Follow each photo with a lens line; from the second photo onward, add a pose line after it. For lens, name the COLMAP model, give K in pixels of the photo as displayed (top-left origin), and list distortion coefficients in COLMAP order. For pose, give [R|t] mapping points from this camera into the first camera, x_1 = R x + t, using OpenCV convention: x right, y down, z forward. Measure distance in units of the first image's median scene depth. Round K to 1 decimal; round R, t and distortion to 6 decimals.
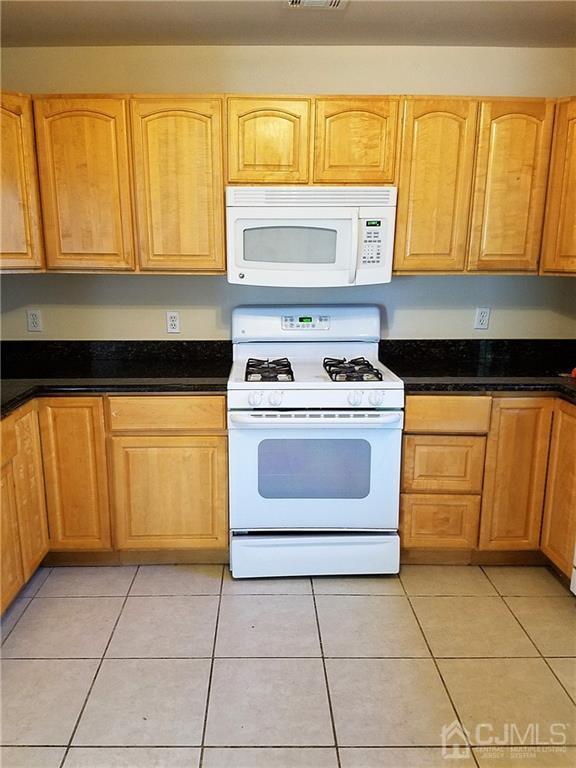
lens RADIAL K [[598.3, 0, 273.2], [0, 598.3, 391.6], [0, 0, 1]] dist [0.223042, -0.417966]
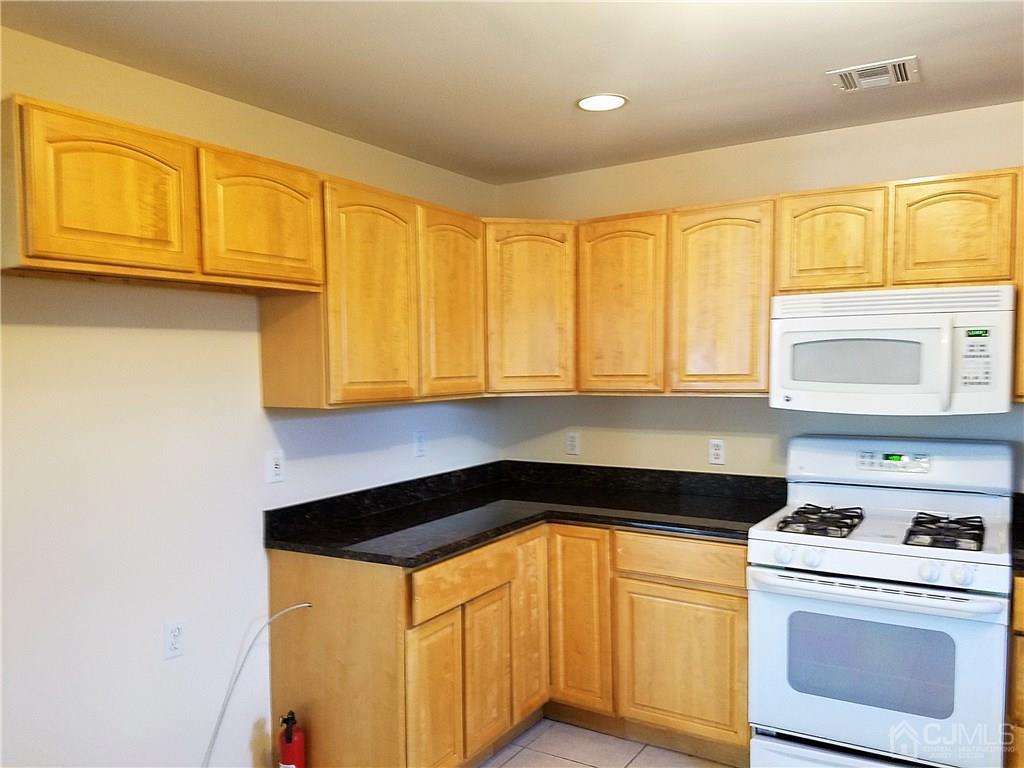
lens RADIAL K [[797.7, 0, 513.1], [0, 797.7, 403.6], [0, 0, 1]] dist [0.223042, -0.417966]
pose [[0.842901, 0.019043, -0.537732, 0.226060], [-0.109047, 0.984681, -0.136061, 0.002003], [0.526904, 0.173324, 0.832065, -0.097766]]
